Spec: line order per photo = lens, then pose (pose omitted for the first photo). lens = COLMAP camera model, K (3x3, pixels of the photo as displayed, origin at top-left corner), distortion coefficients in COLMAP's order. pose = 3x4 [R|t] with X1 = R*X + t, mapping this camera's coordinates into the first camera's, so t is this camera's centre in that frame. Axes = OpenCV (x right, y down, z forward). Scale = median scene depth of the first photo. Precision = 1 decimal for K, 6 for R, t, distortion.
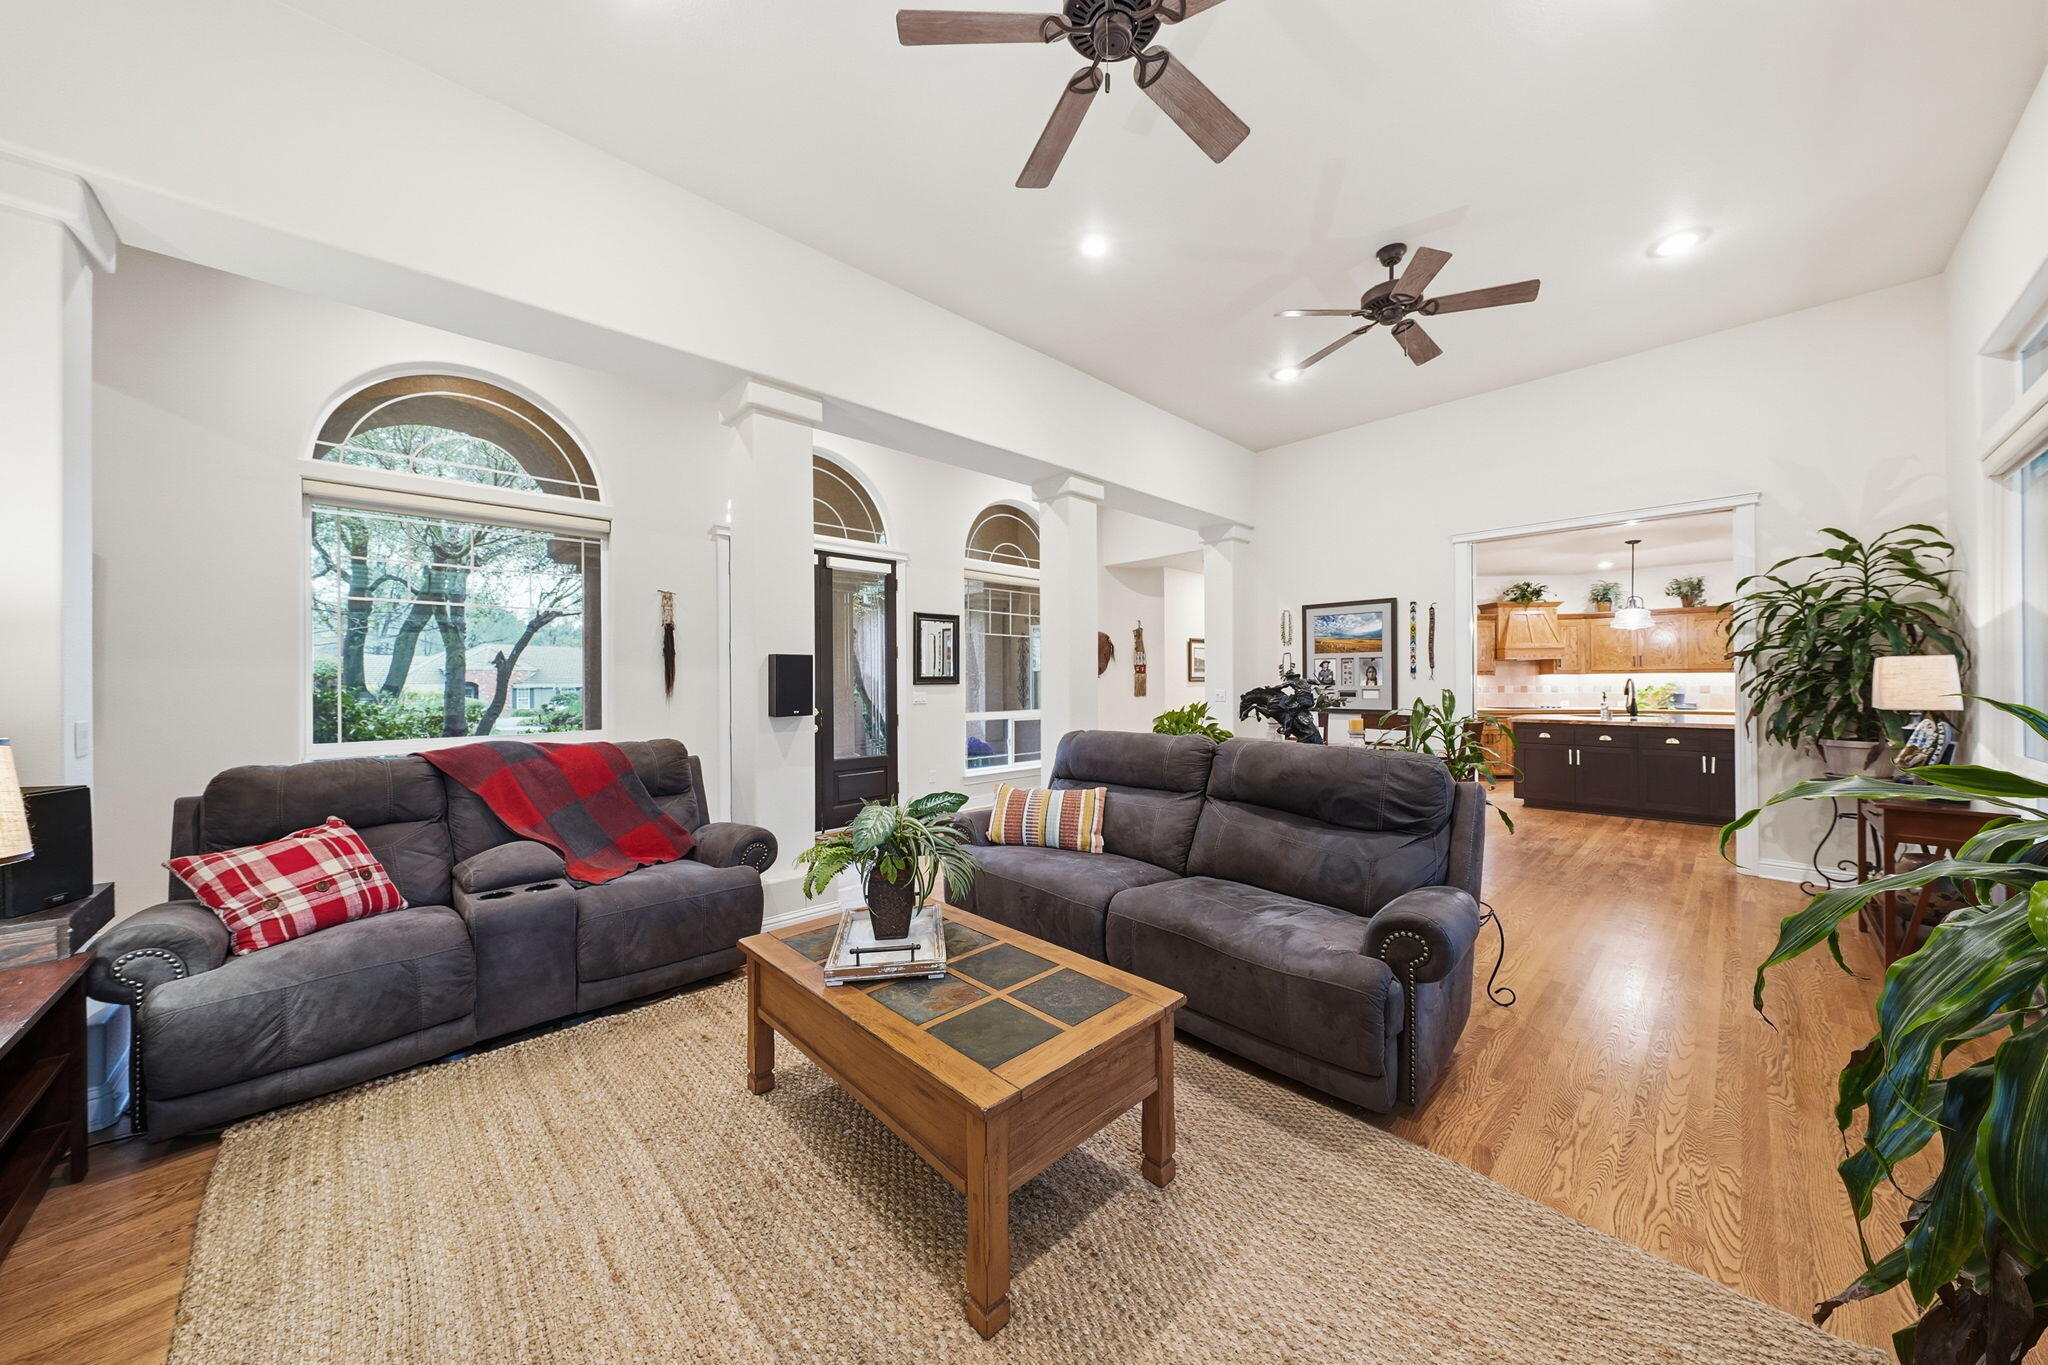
lens RADIAL K [[690.2, 0, 1019.1], [0, 690.2, 681.4], [0, 0, 1]] dist [-0.001743, 0.000063]
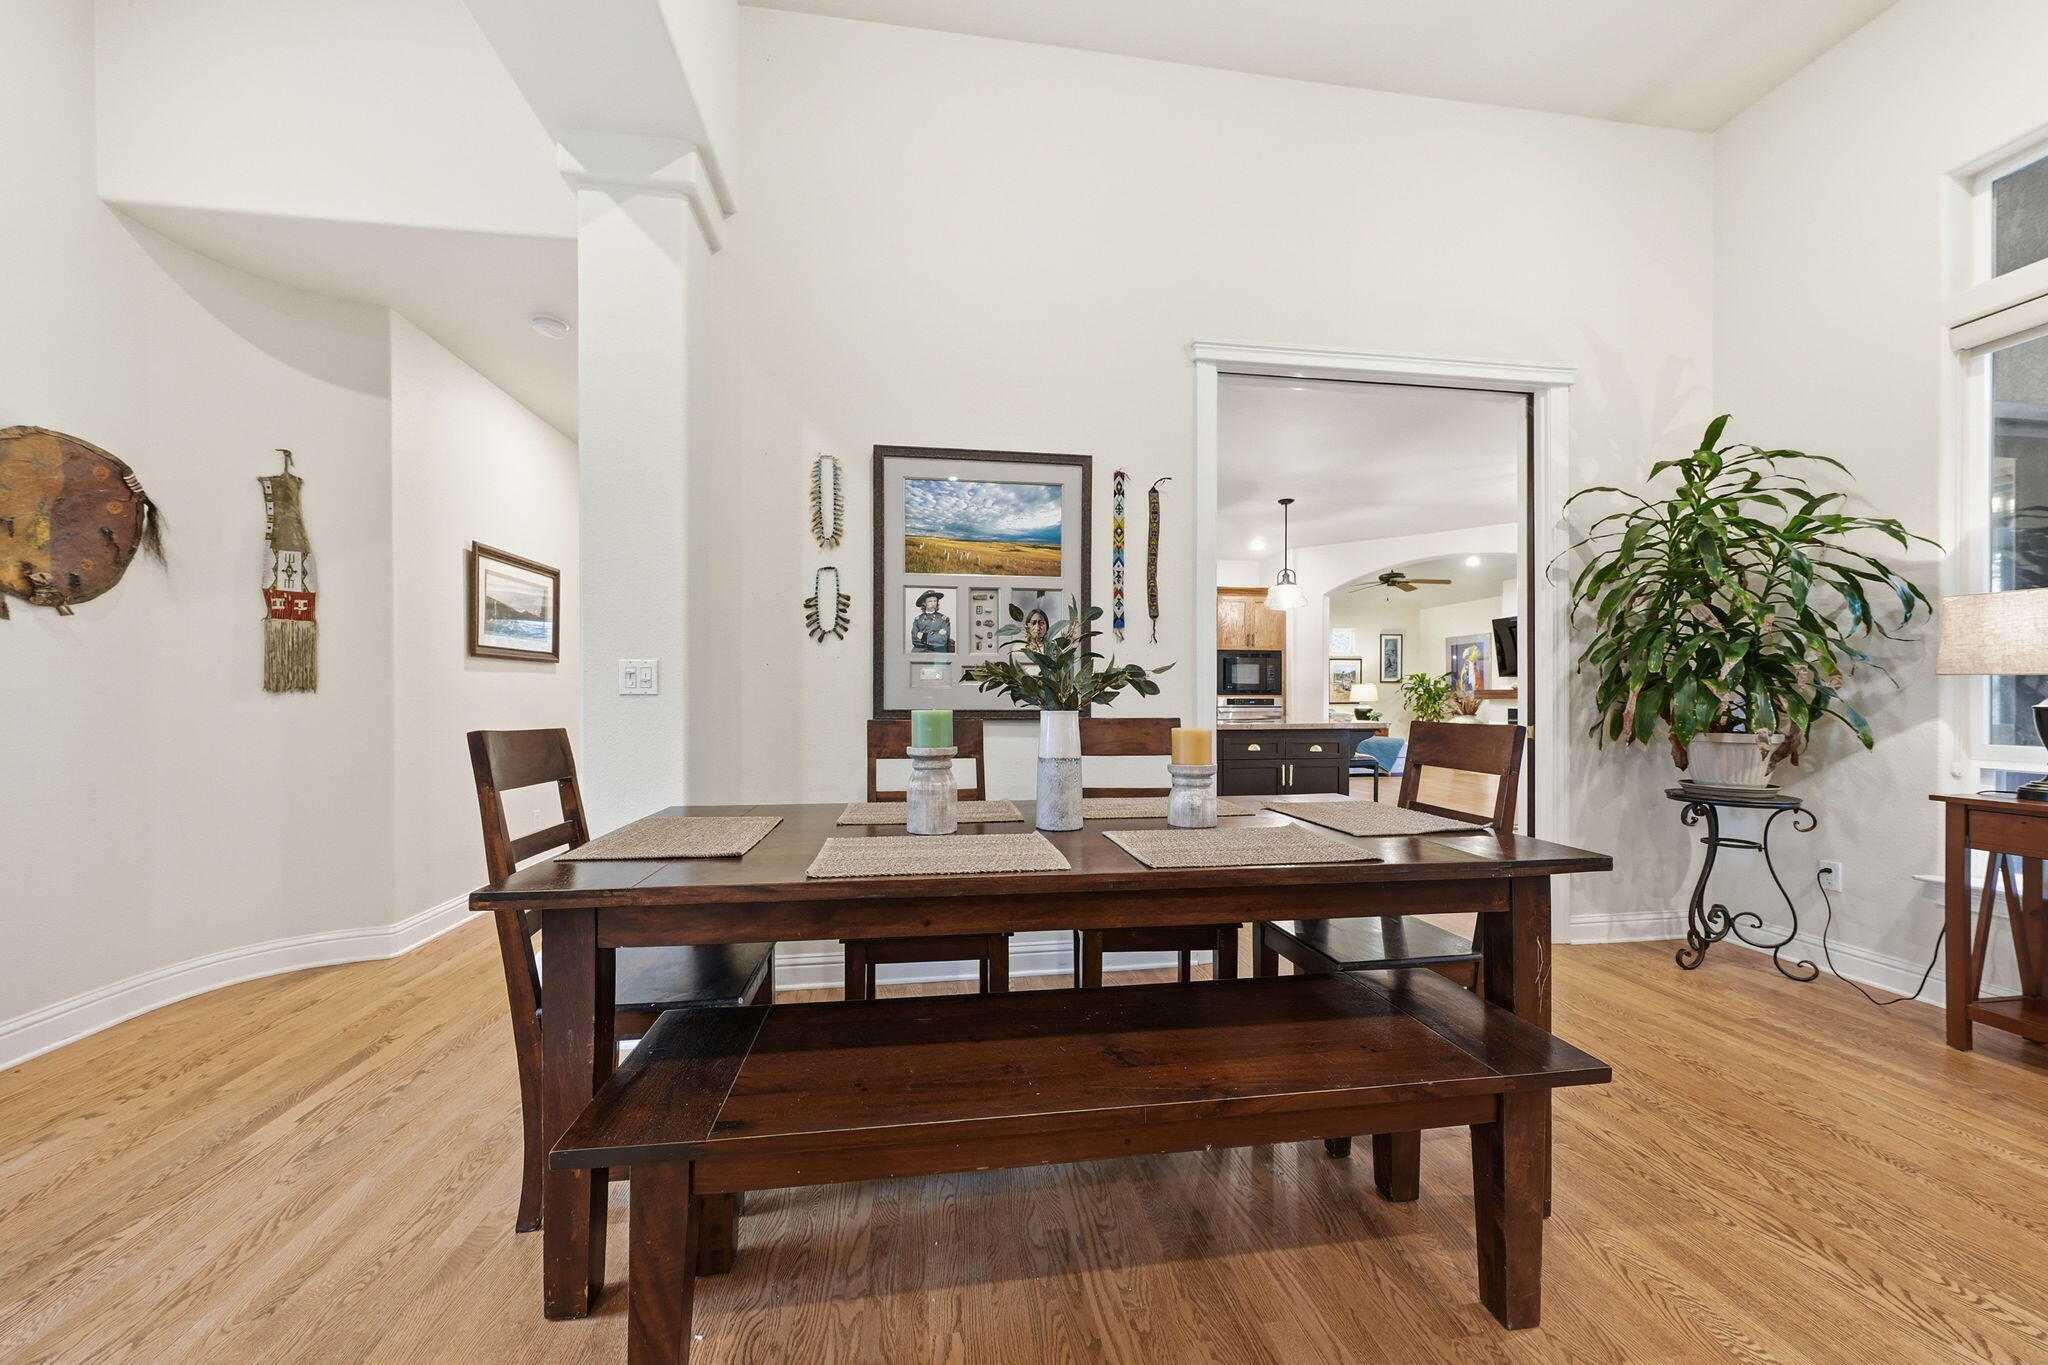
lens RADIAL K [[722.8, 0, 1020.2], [0, 722.8, 693.3], [0, 0, 1]] dist [0.003357, 0.000057]
pose [[0.579113, 0.008969, 0.815198, 0.099507], [-0.002160, 0.999953, -0.009468, 0.025187], [-0.815245, 0.003722, 0.579105, 0.541114]]
